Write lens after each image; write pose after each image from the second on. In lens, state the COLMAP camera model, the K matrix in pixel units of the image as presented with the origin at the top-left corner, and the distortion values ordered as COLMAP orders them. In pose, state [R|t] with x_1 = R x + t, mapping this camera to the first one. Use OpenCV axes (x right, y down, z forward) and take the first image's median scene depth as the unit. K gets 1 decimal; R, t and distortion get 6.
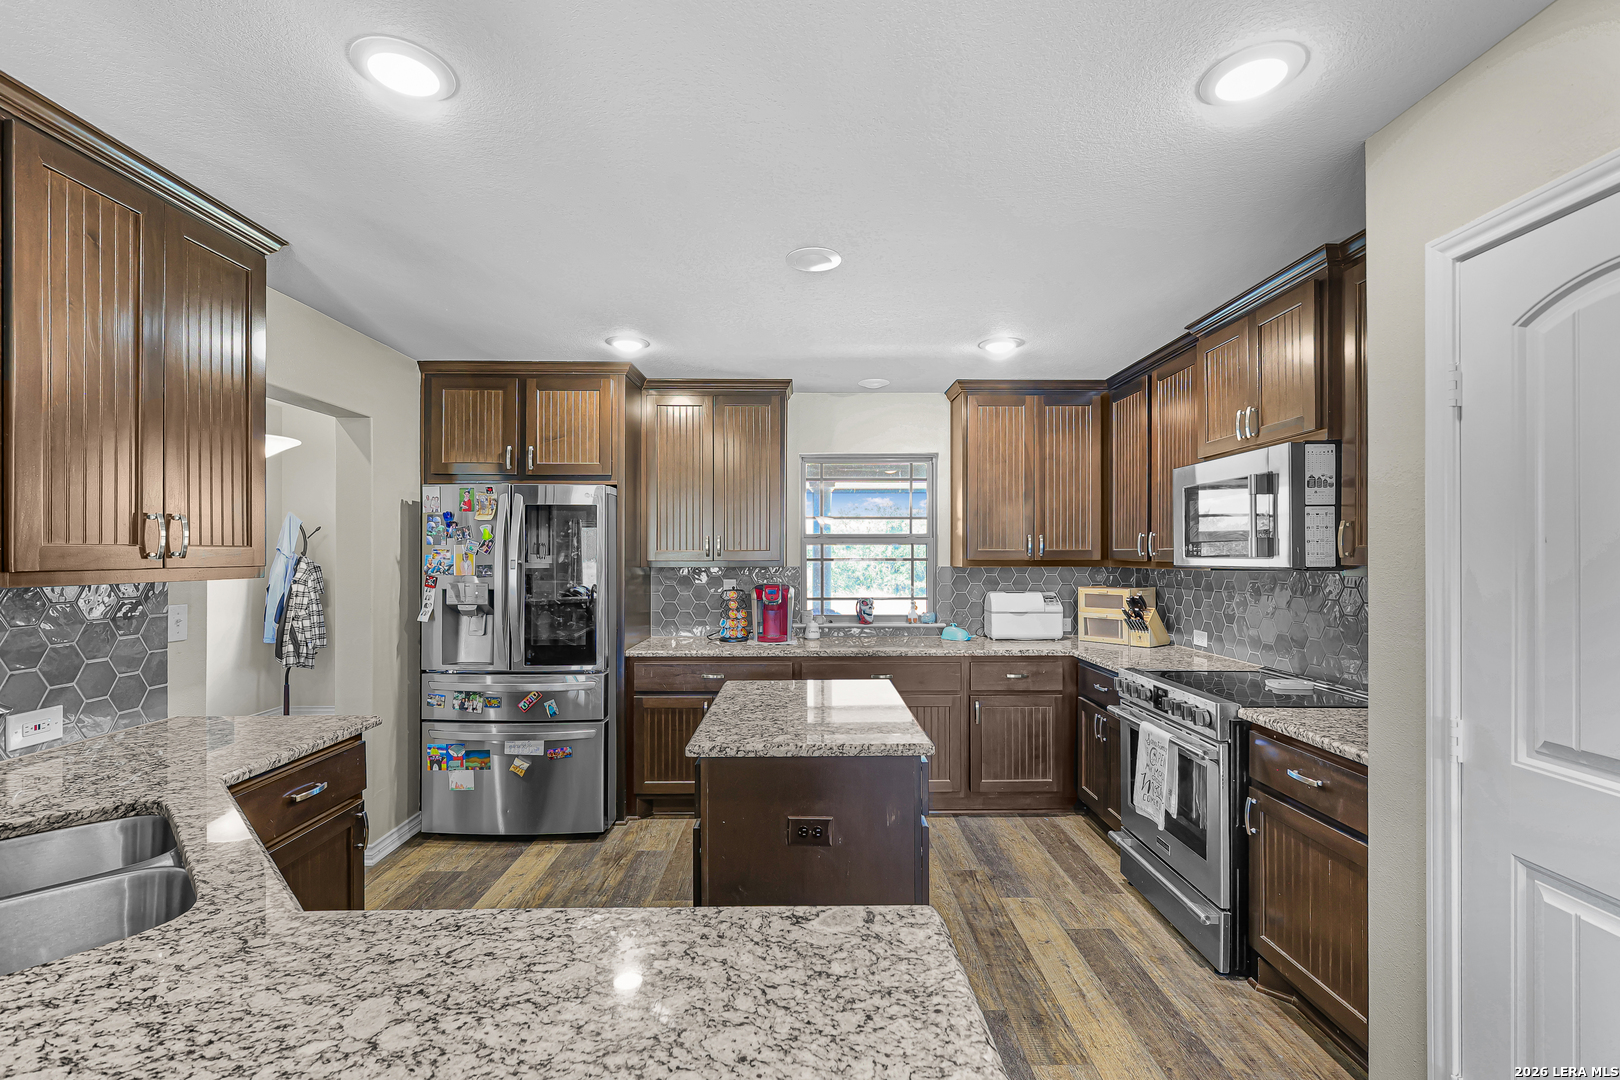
lens RADIAL K [[729.6, 0, 811.6], [0, 729.6, 555.6], [0, 0, 1]] dist [0.003873, 0.001269]
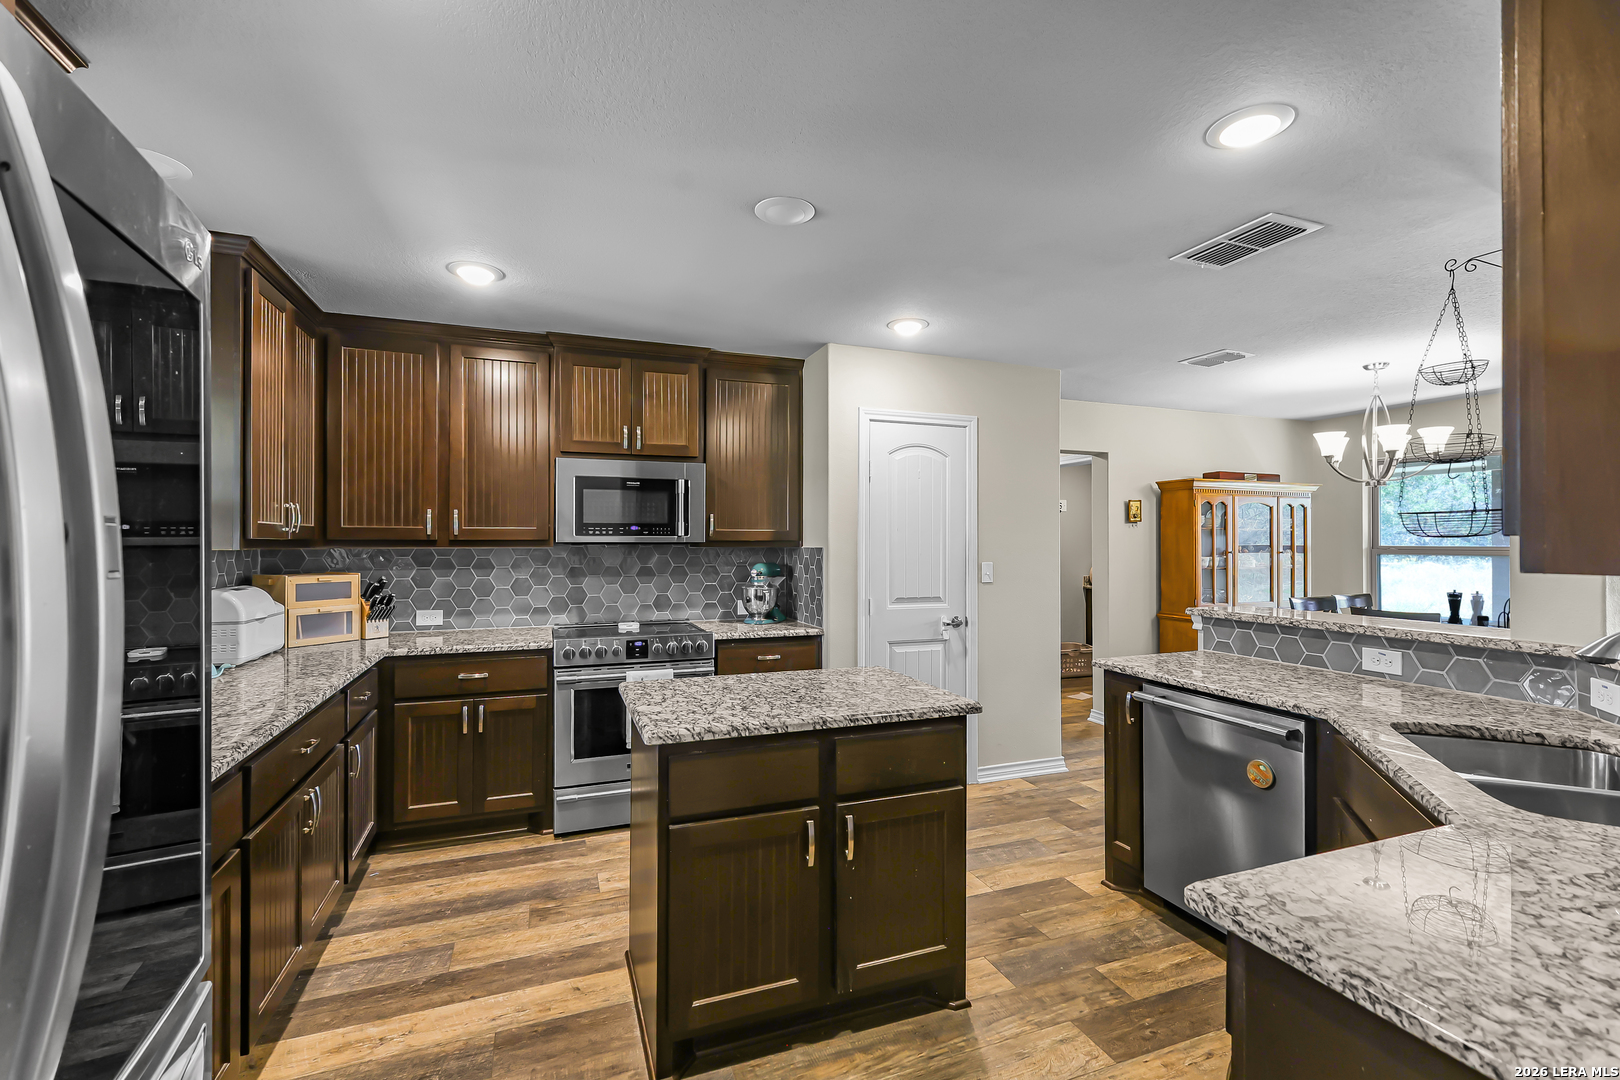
lens RADIAL K [[729.6, 0, 806.2], [0, 729.6, 531.6], [0, 0, 1]] dist [0.003873, 0.001269]
pose [[-0.356694, 0.011883, 0.934146, -0.612159], [0.002079, 0.999927, -0.011926, 0.008385], [-0.934219, -0.002311, -0.356693, 0.909027]]
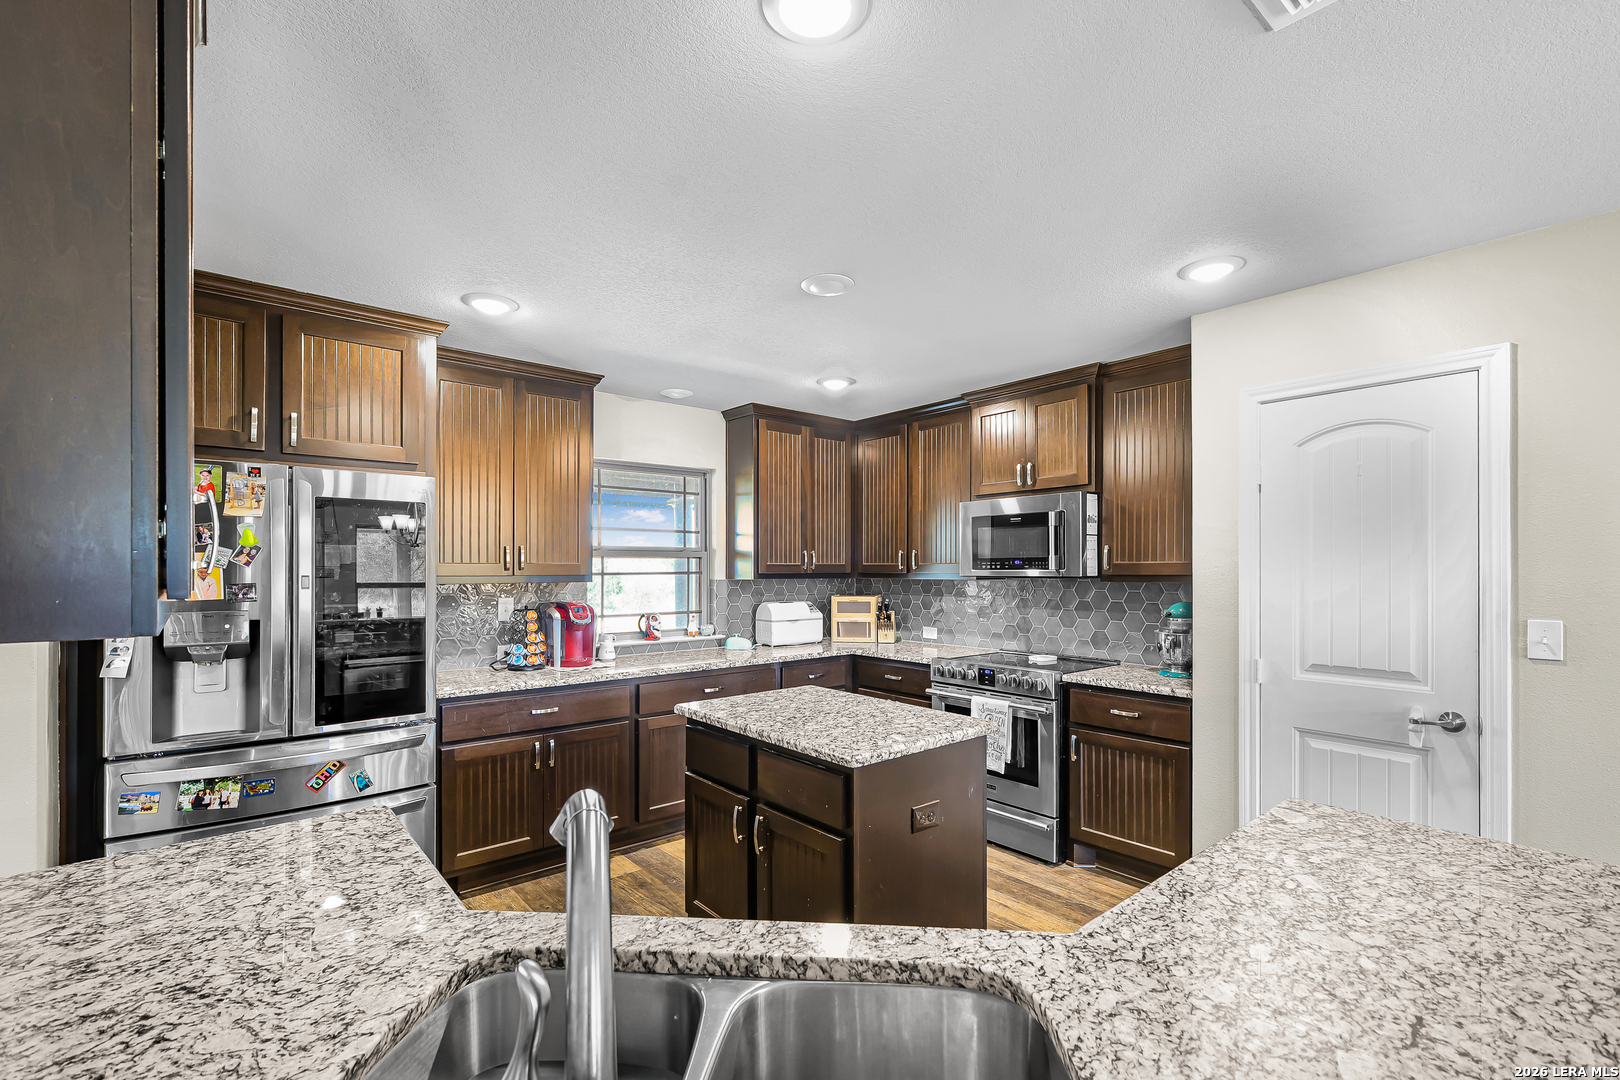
lens RADIAL K [[729.6, 0, 829.0], [0, 729.6, 564.9], [0, 0, 1]] dist [0.003873, 0.001269]
pose [[0.756032, 0.003740, 0.654524, -0.473832], [0.000938, 0.999976, -0.006797, 0.001059], [-0.654534, 0.005753, 0.756011, 0.142559]]
